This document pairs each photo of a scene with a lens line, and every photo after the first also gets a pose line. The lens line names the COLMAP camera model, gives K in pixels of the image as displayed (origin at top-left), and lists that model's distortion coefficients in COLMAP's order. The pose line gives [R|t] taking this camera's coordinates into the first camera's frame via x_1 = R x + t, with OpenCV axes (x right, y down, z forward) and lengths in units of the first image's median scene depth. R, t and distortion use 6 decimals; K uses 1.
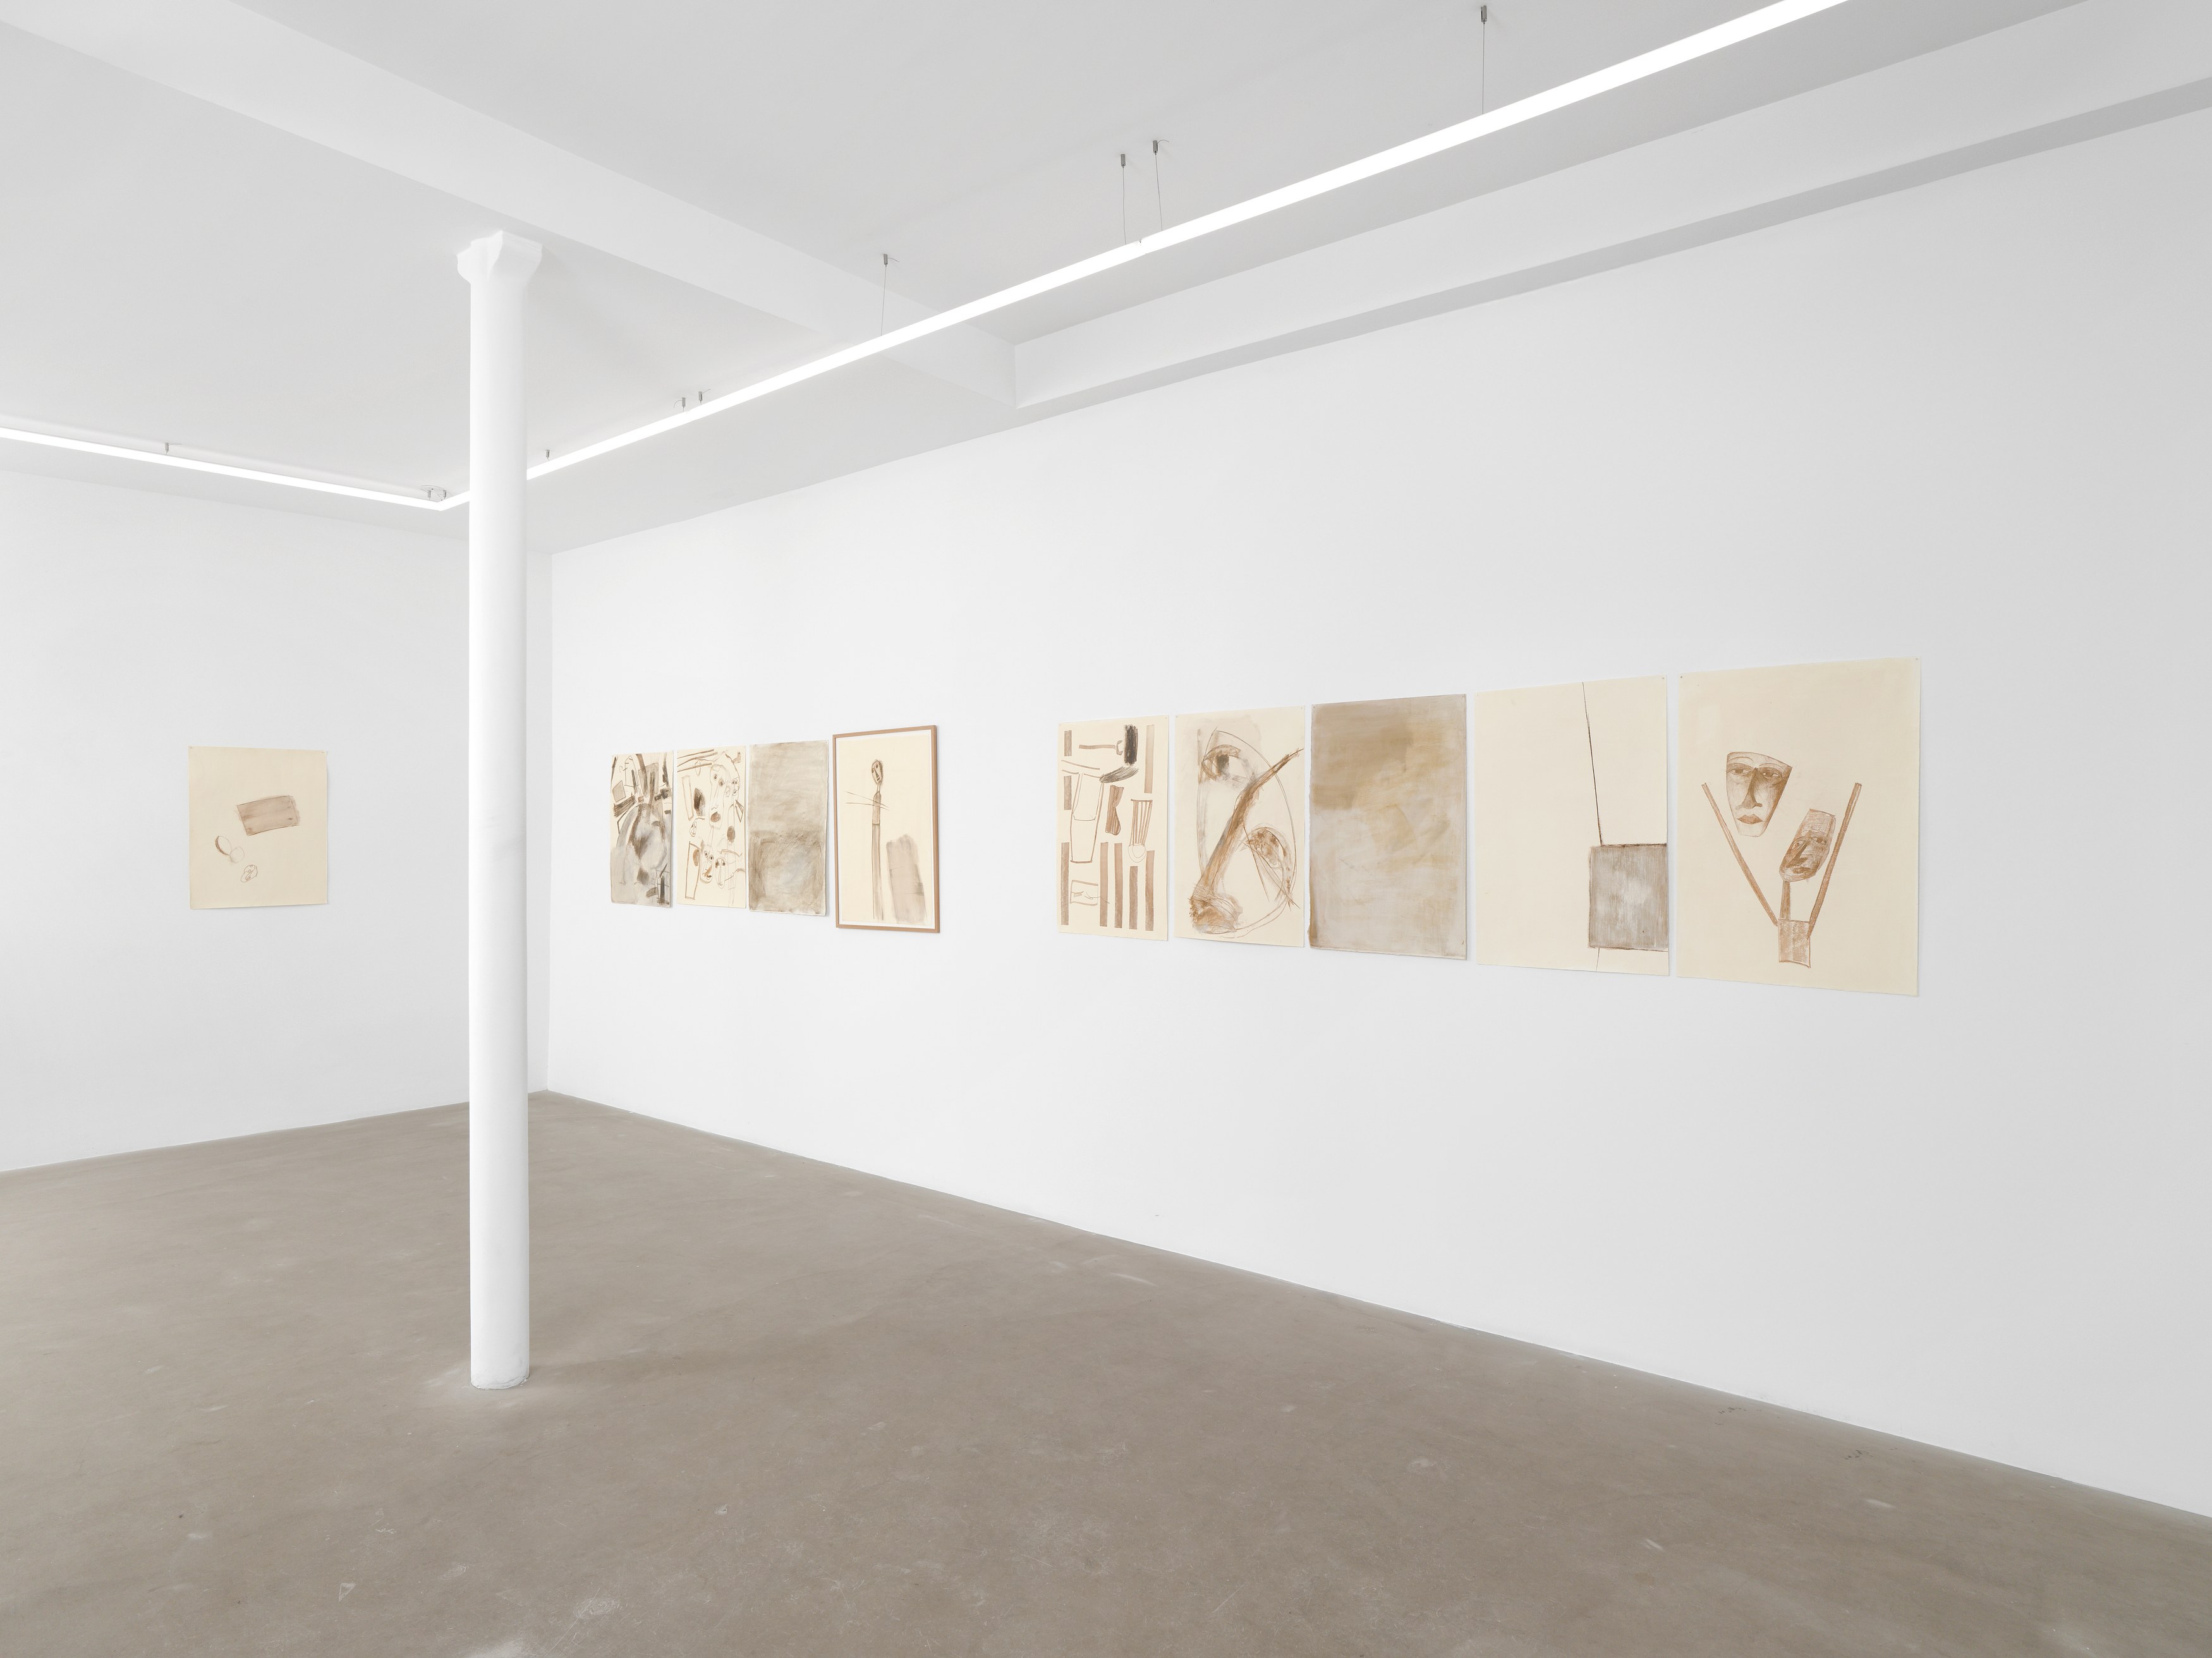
lens RADIAL K [[1400.7, 0, 1212.2], [0, 1400.7, 832.3], [0, 0, 1]] dist [-0.026185, 0.015285]
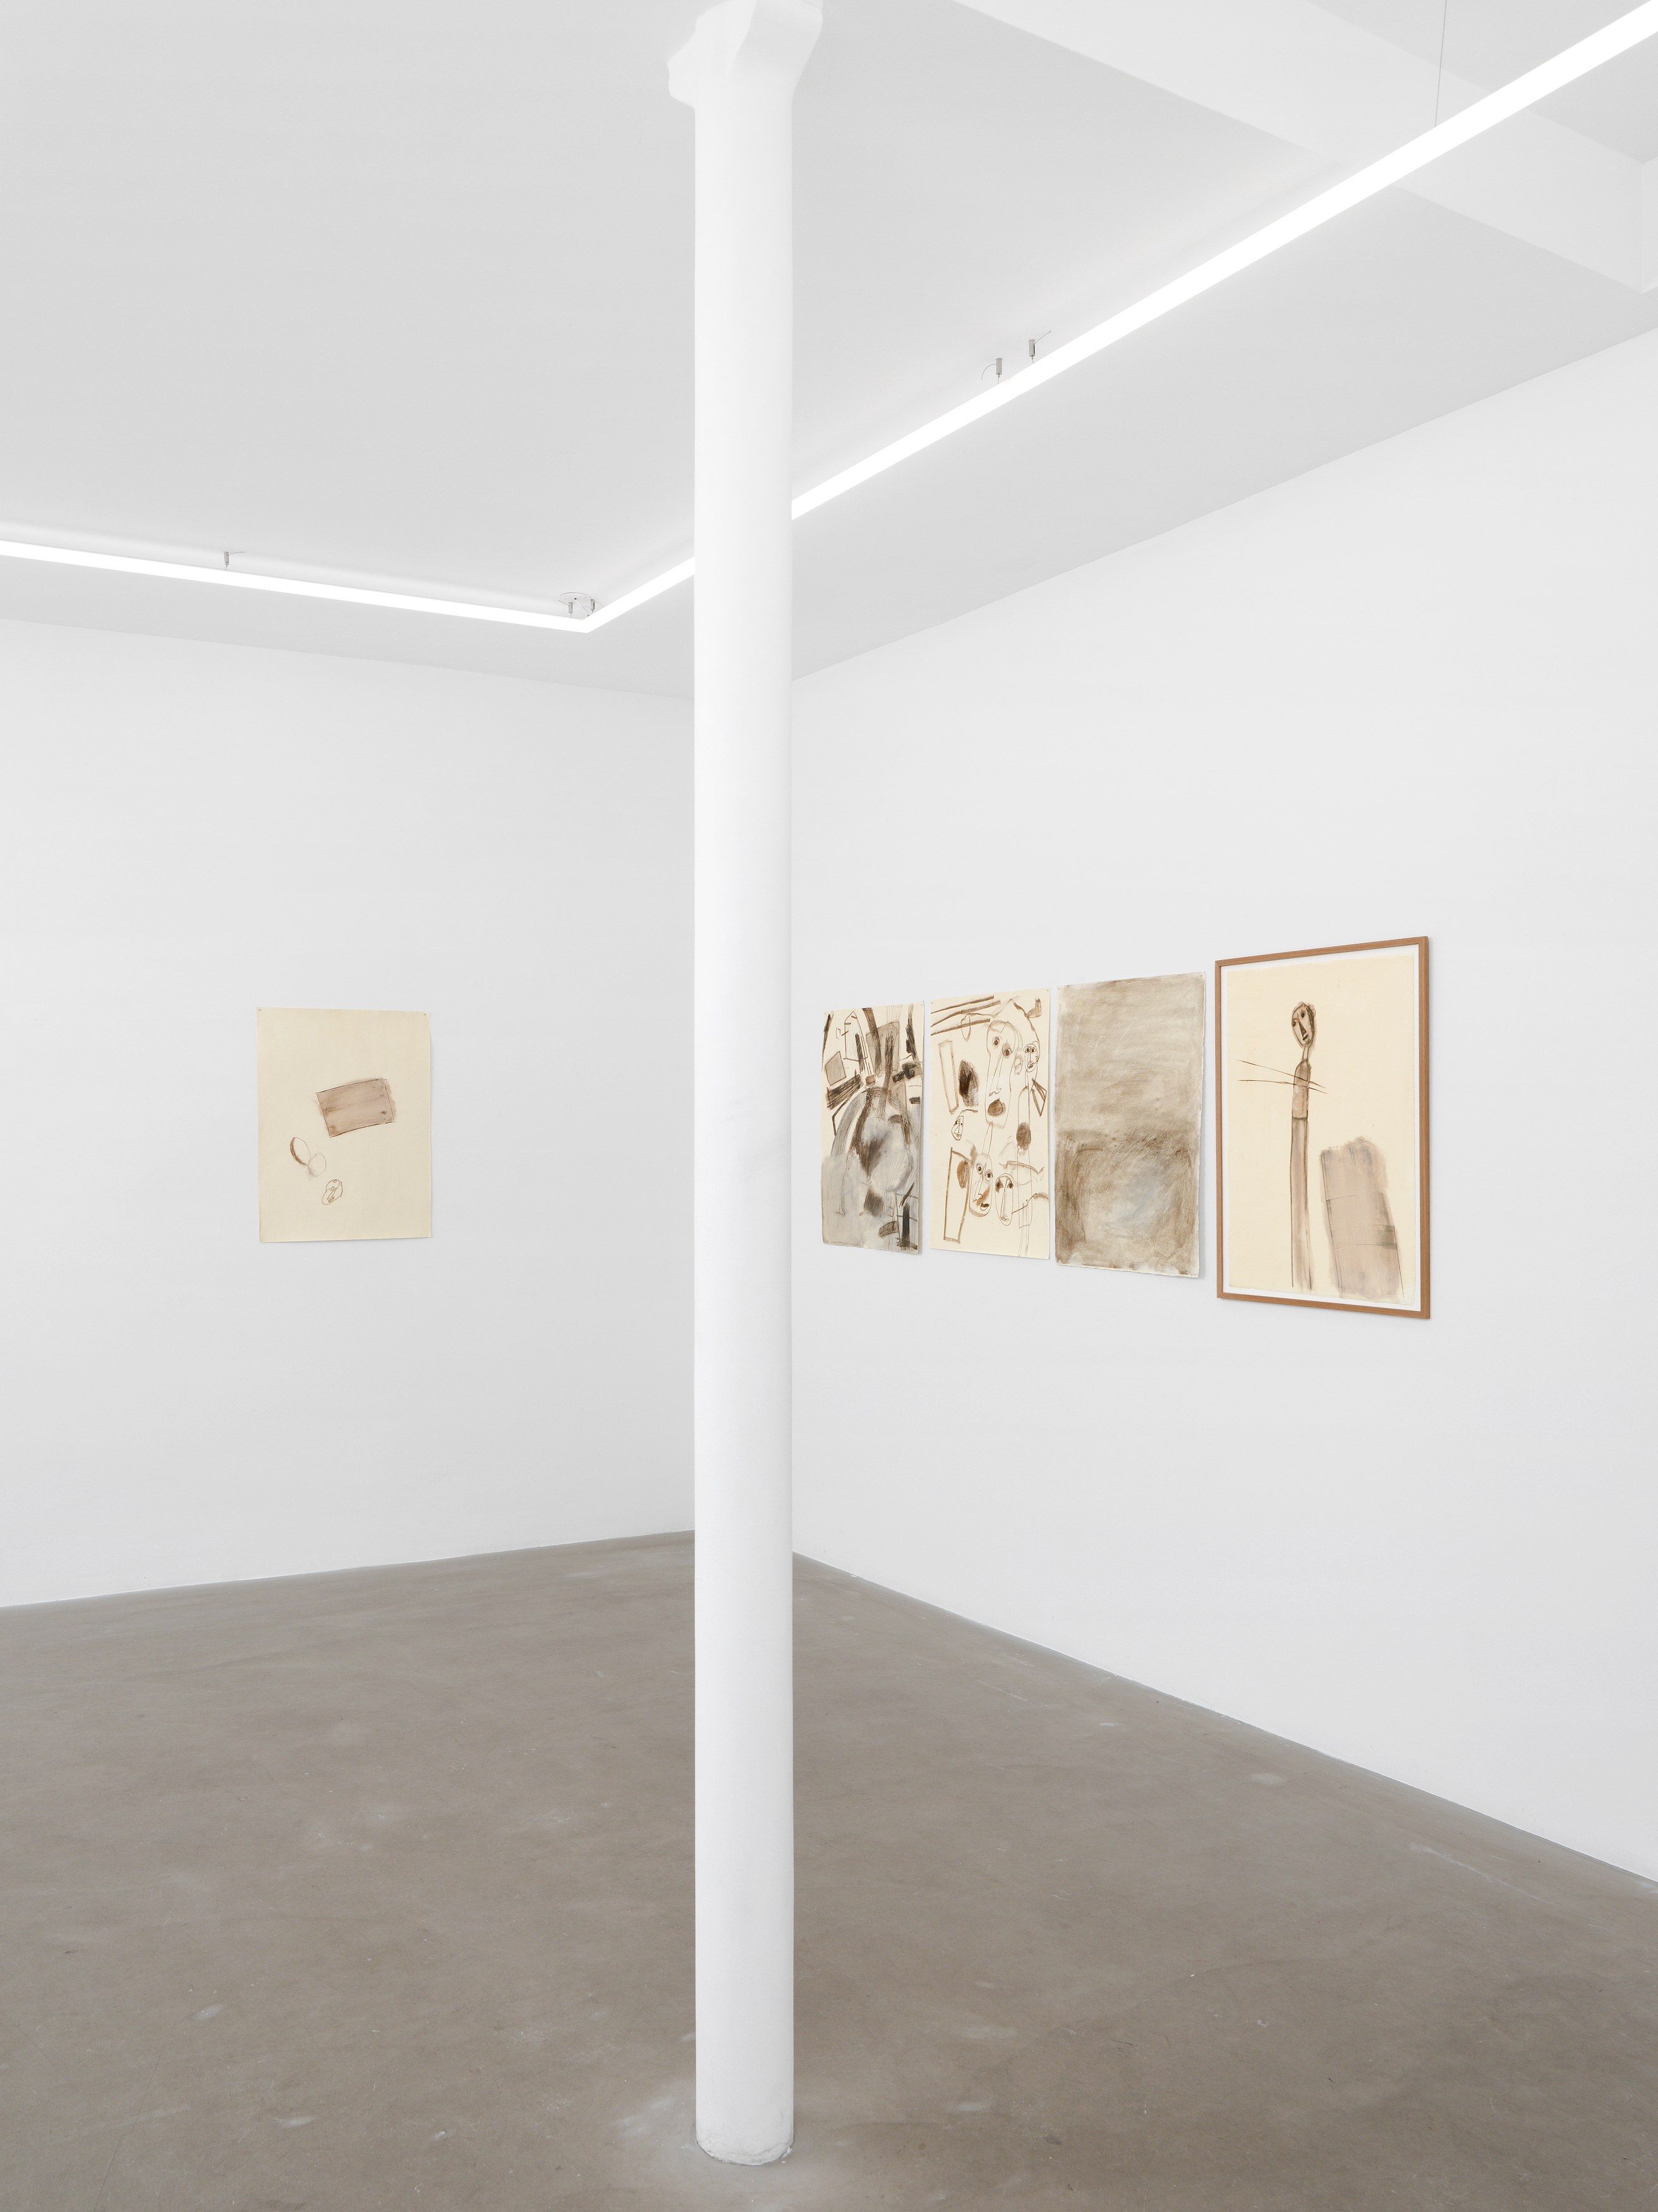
lens RADIAL K [[1953.1, 0, 845.2], [0, 1953.1, 1175.0], [0, 0, 1]] dist [0.007658, 0.015469]
pose [[0.941570, 0.008422, -0.336711, -0.136589], [-0.001384, 0.999776, 0.021137, 0.000441], [0.336814, -0.019436, 0.941371, 0.185264]]
